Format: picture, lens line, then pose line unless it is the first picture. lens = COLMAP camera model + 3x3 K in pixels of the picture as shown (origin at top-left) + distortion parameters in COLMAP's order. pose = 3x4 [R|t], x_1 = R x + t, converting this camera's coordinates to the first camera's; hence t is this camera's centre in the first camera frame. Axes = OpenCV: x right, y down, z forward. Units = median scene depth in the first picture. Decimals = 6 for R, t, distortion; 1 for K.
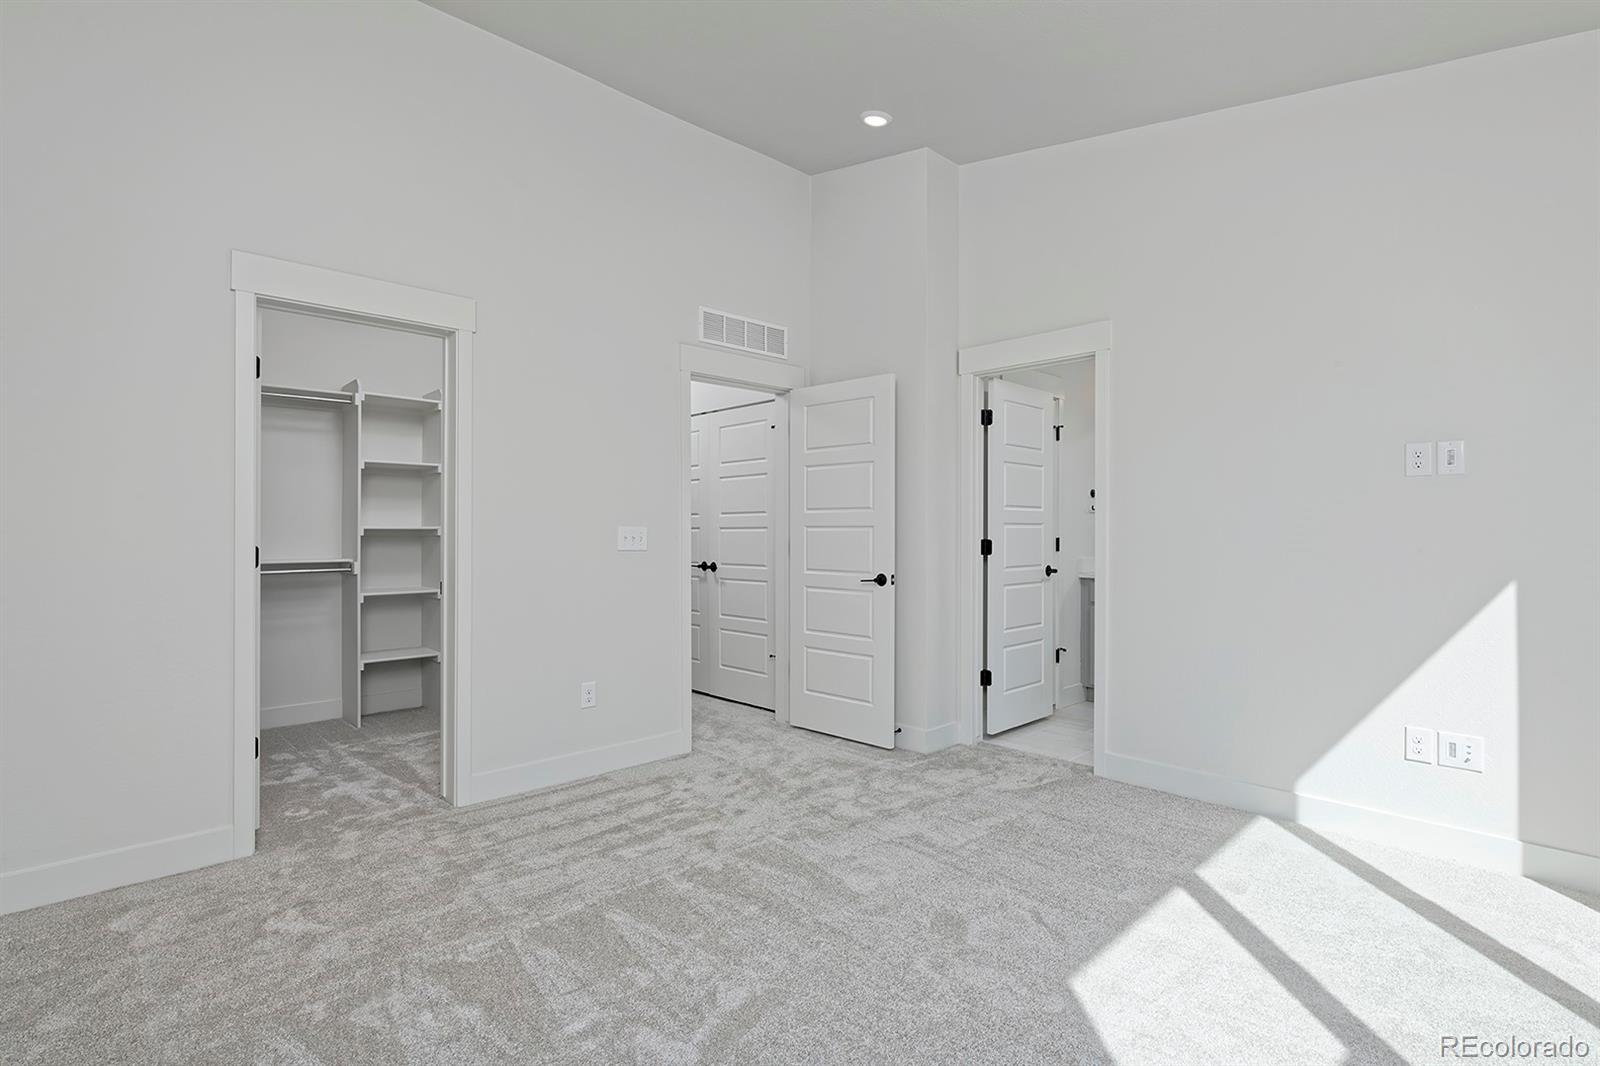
lens RADIAL K [[790.2, 0, 800.0], [0, 790.2, 533.0], [0, 0, 1]] dist [-0.006361, -0.001345]
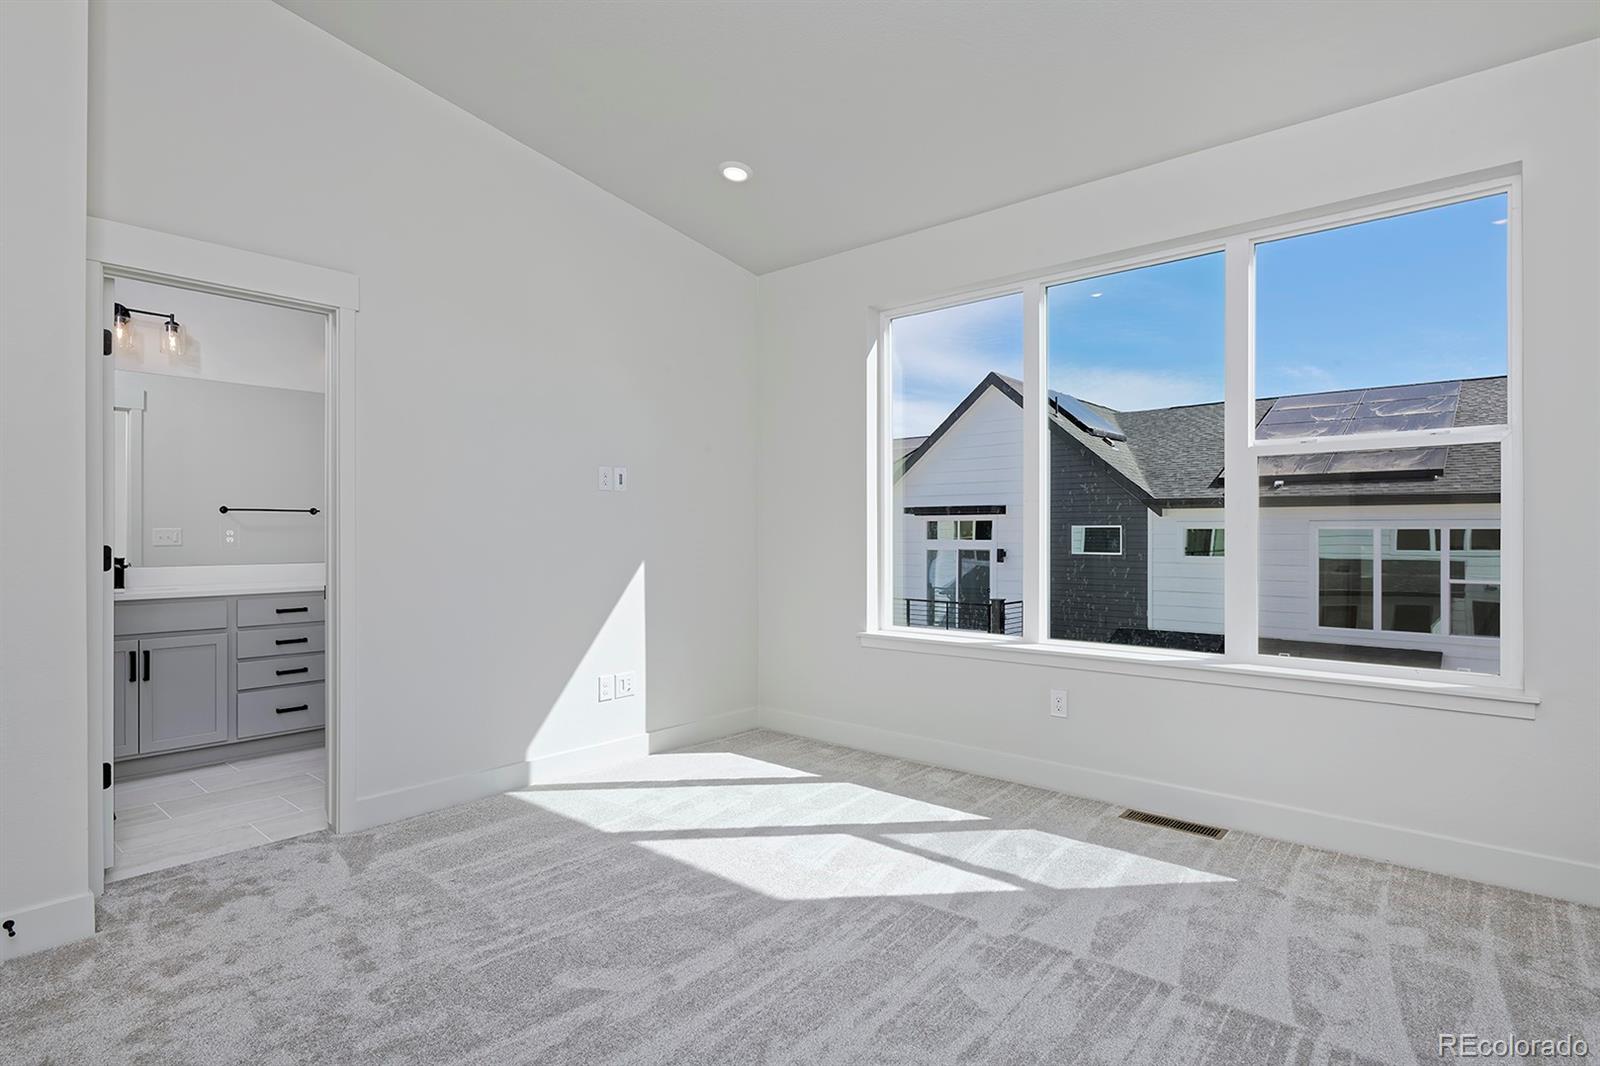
lens RADIAL K [[812.0, 0, 819.4], [0, 812.0, 533.8], [0, 0, 1]] dist [-0.028965, -0.000038]
pose [[-0.110124, -0.005569, 0.993902, -0.660205], [0.007394, 0.999952, 0.006422, -0.003947], [-0.993890, 0.008056, -0.110077, 0.801047]]
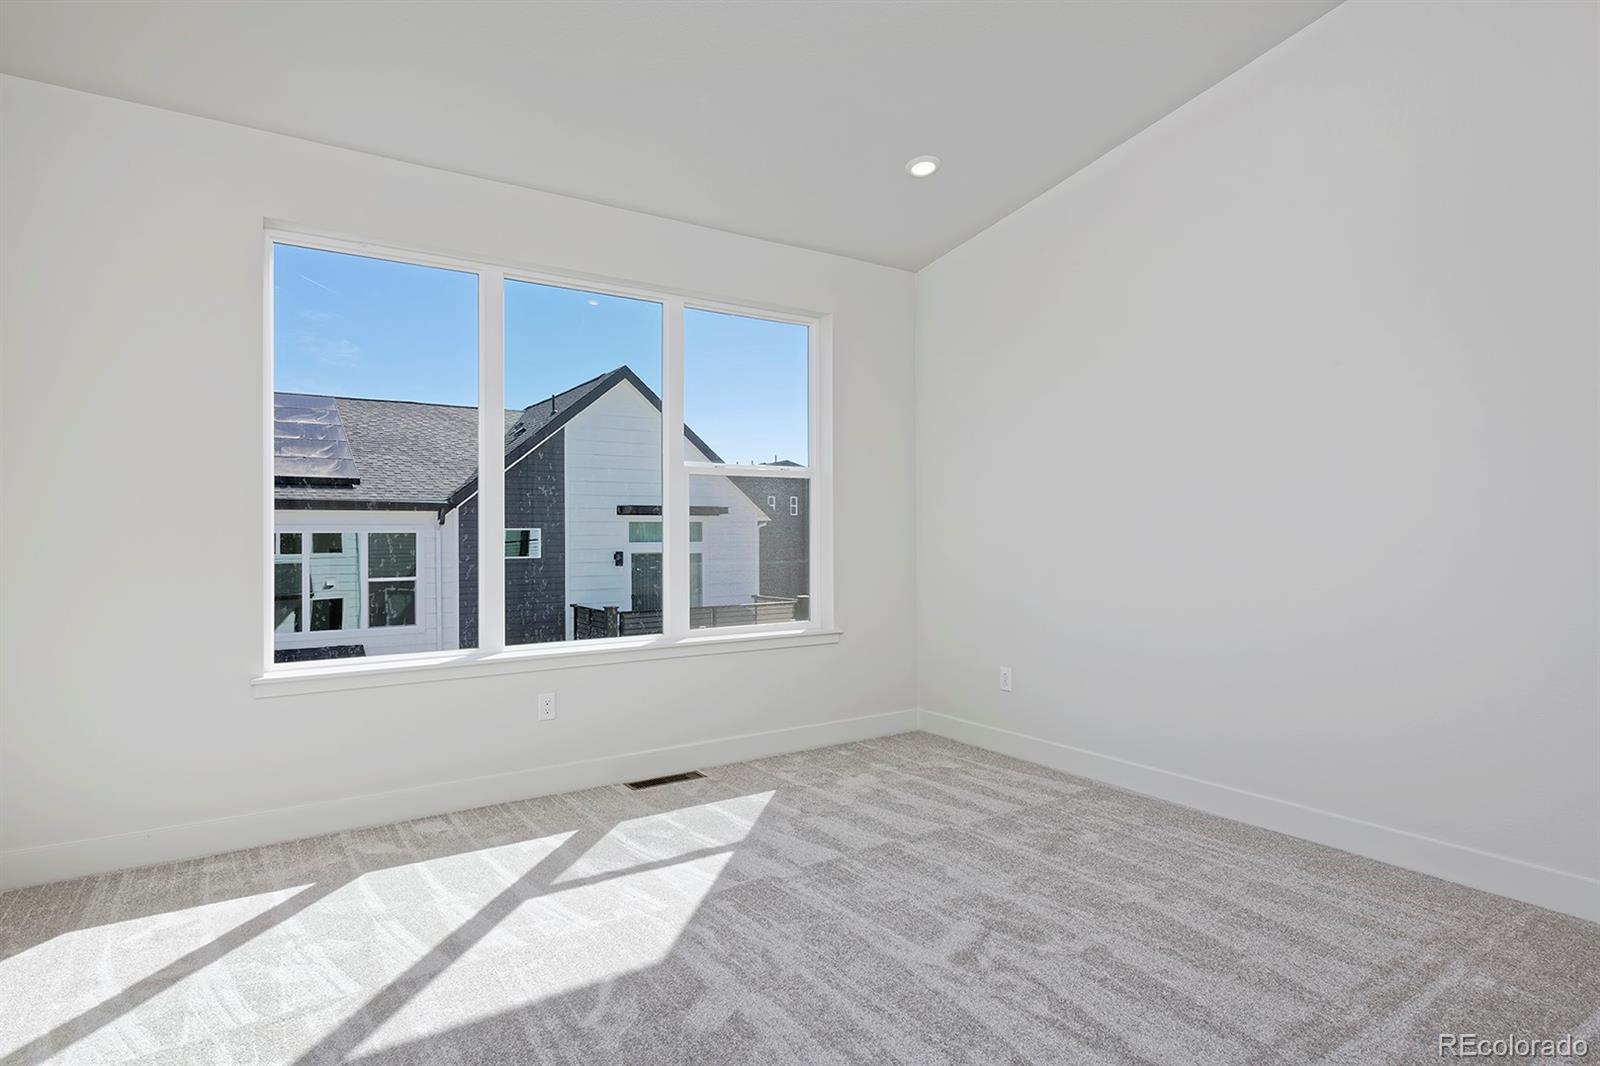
lens RADIAL K [[812.0, 0, 819.4], [0, 812.0, 533.8], [0, 0, 1]] dist [-0.028965, -0.000038]
pose [[-0.990541, -0.003416, 0.137175, -0.009857], [-0.002774, 0.999984, 0.004875, -0.002849], [-0.137189, 0.004448, -0.990535, 1.503162]]
